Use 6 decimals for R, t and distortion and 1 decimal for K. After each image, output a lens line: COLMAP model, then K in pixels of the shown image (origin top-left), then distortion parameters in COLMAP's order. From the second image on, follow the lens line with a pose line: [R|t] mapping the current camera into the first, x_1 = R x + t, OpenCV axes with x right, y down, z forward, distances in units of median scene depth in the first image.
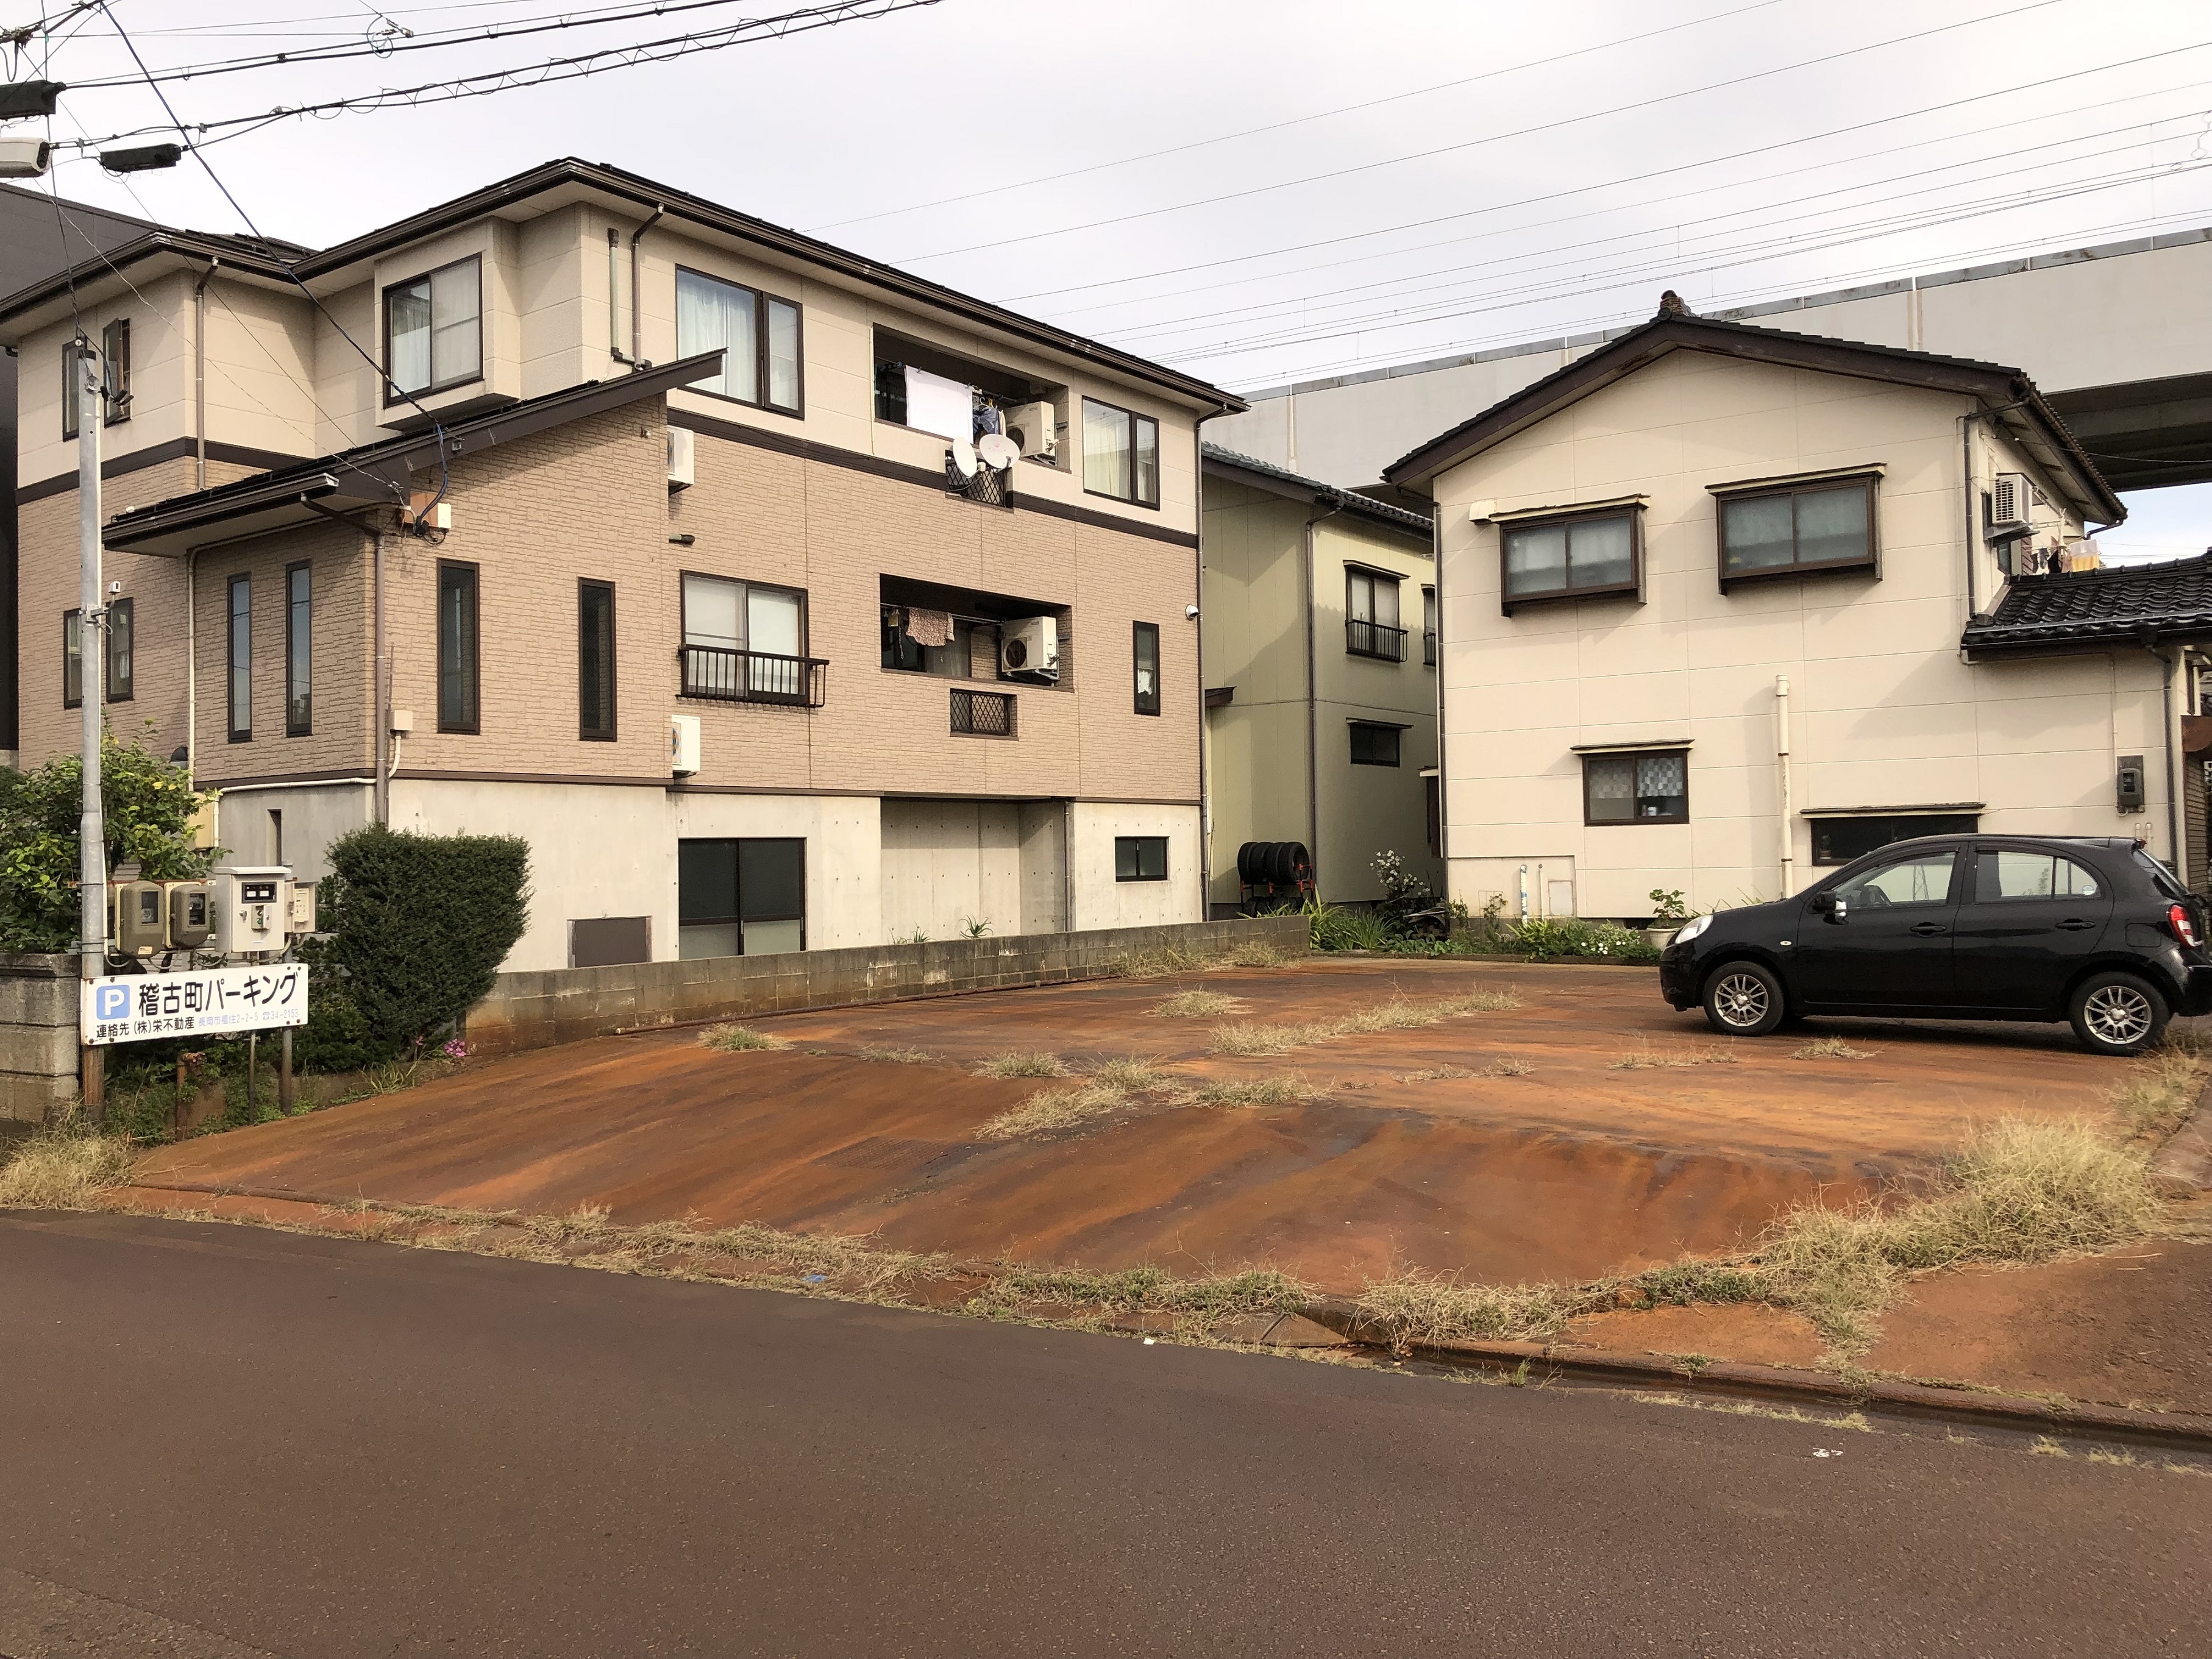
lens RADIAL K [[1813.4, 0, 1097.4], [0, 1813.4, 832.5], [0, 0, 1]] dist [0.039242, -0.041945]
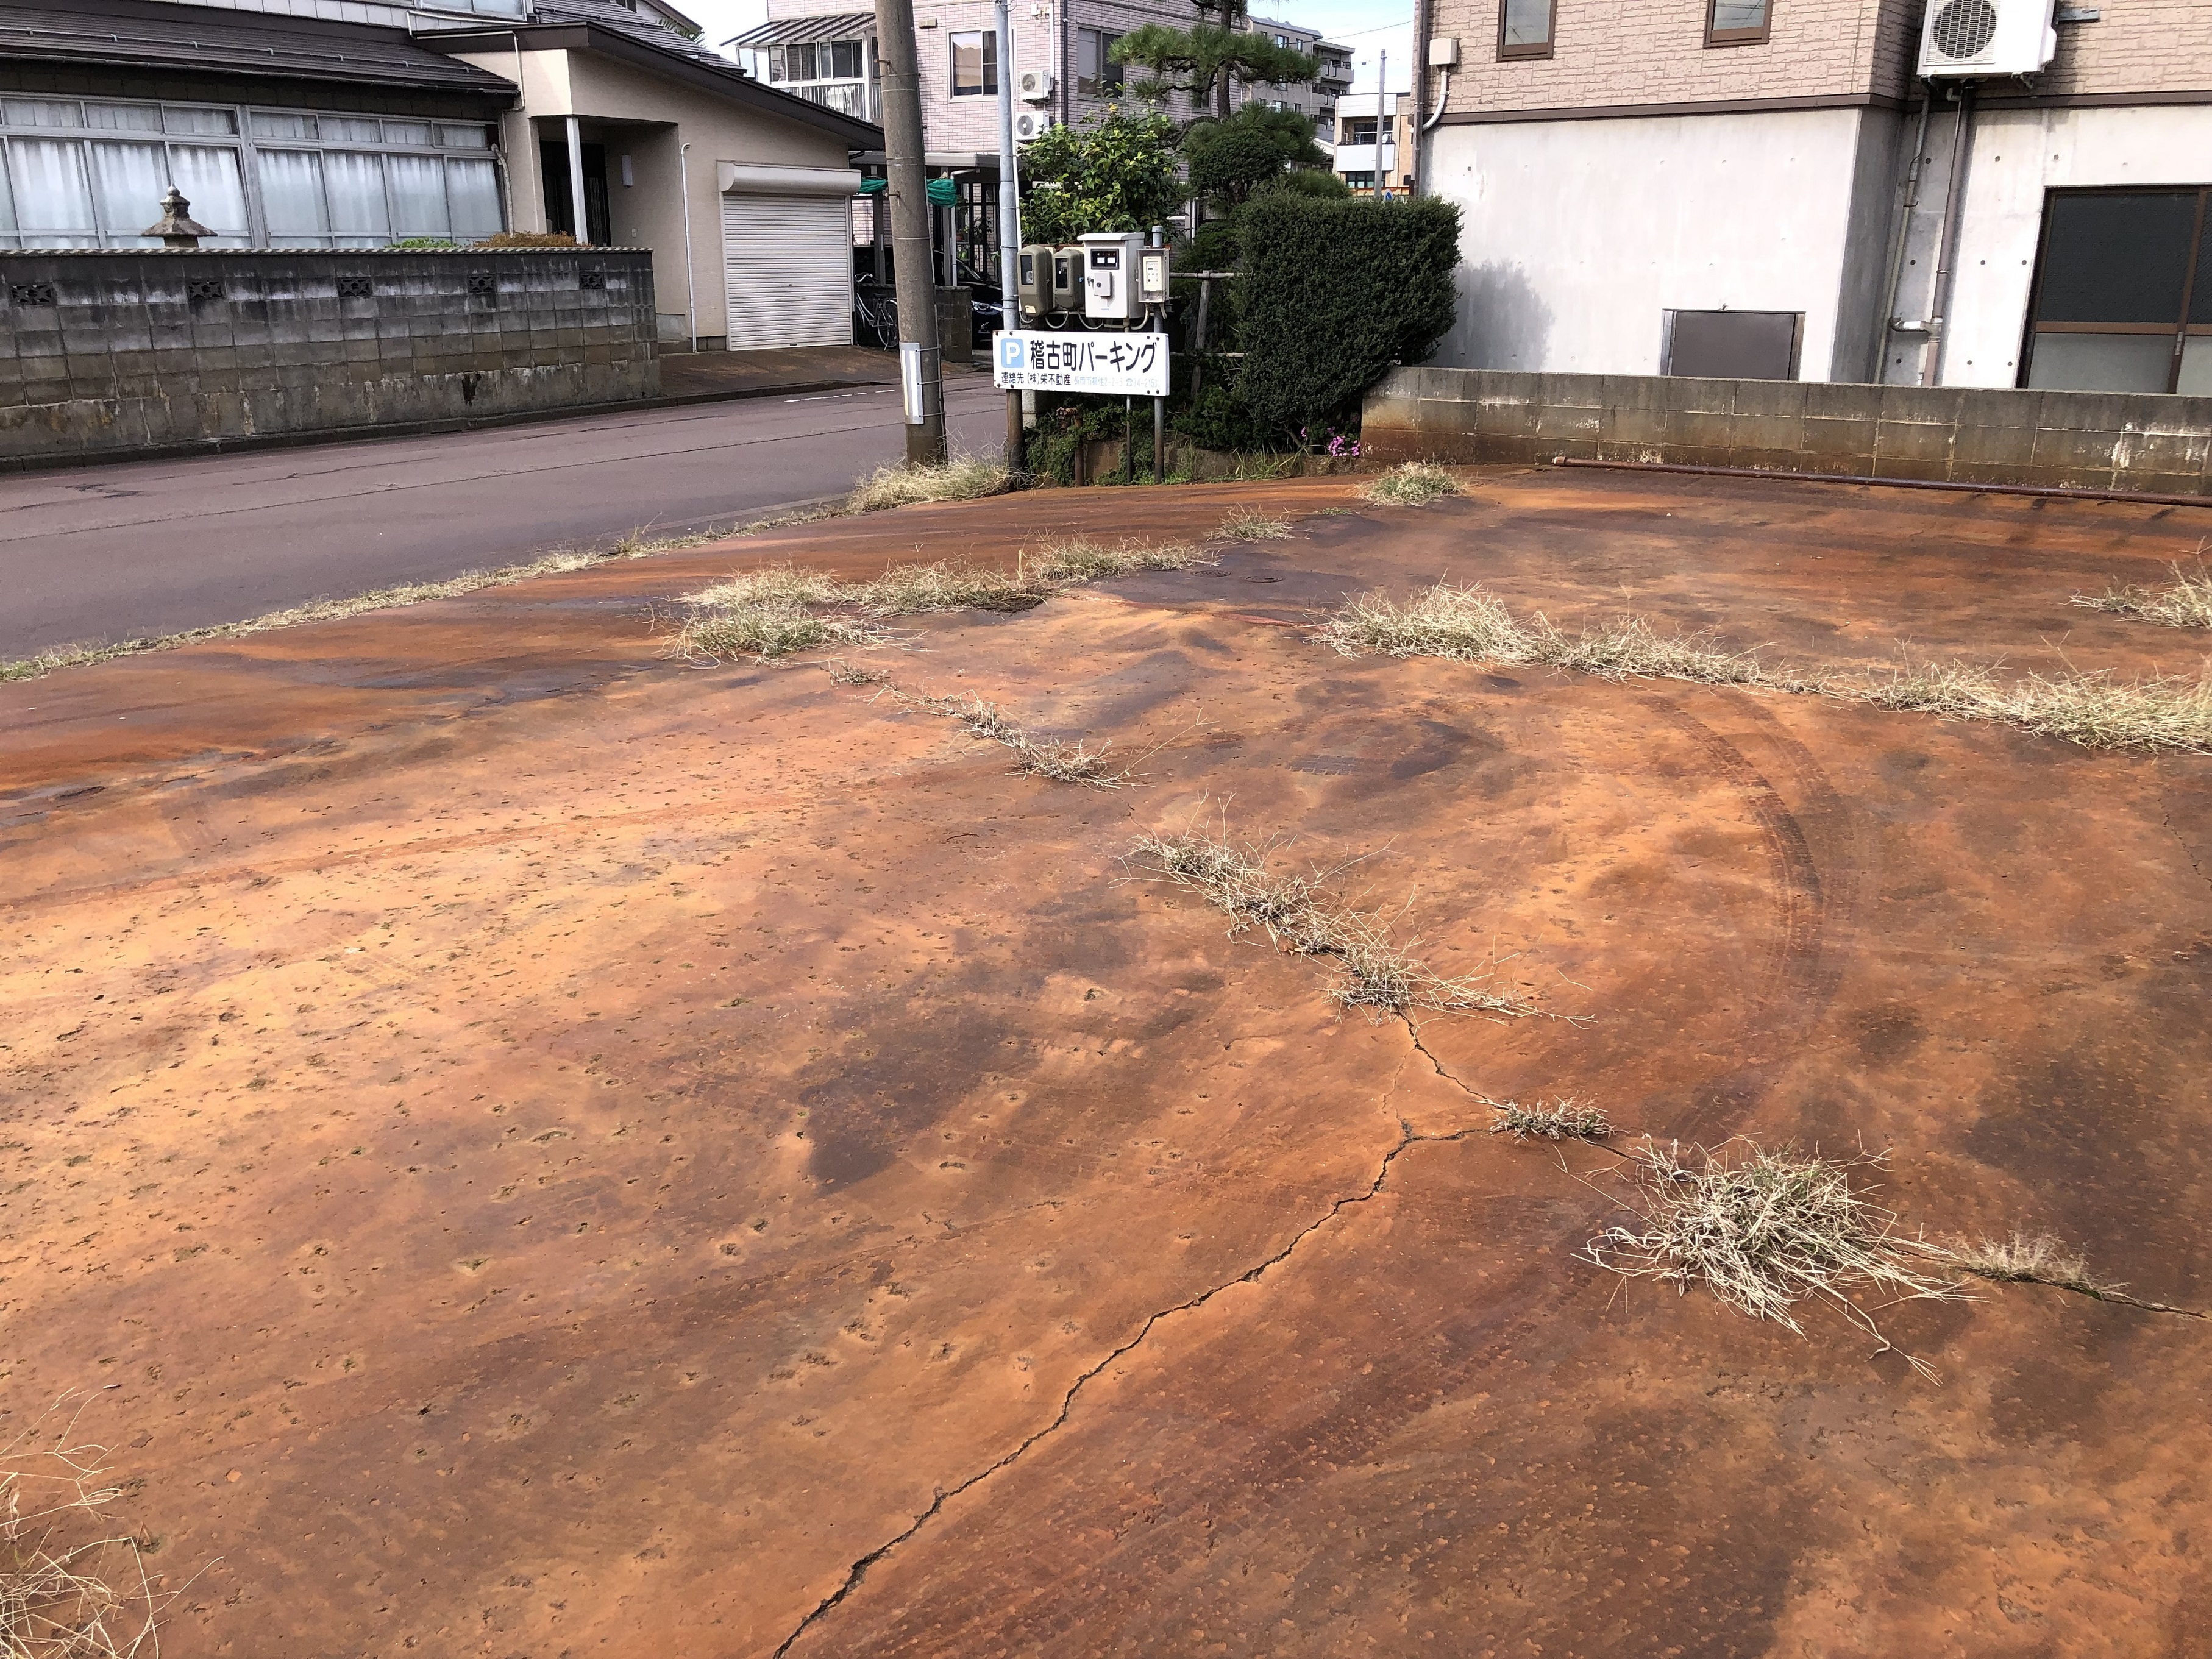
lens RADIAL K [[1813.4, 0, 1093.1], [0, 1813.4, 819.3], [0, 0, 1]] dist [0.039242, -0.041945]
pose [[0.019985, 0.322447, -0.946376, 0.396980], [0.018372, 0.946287, 0.322805, -0.000261], [0.999631, -0.023839, 0.012988, 0.609009]]
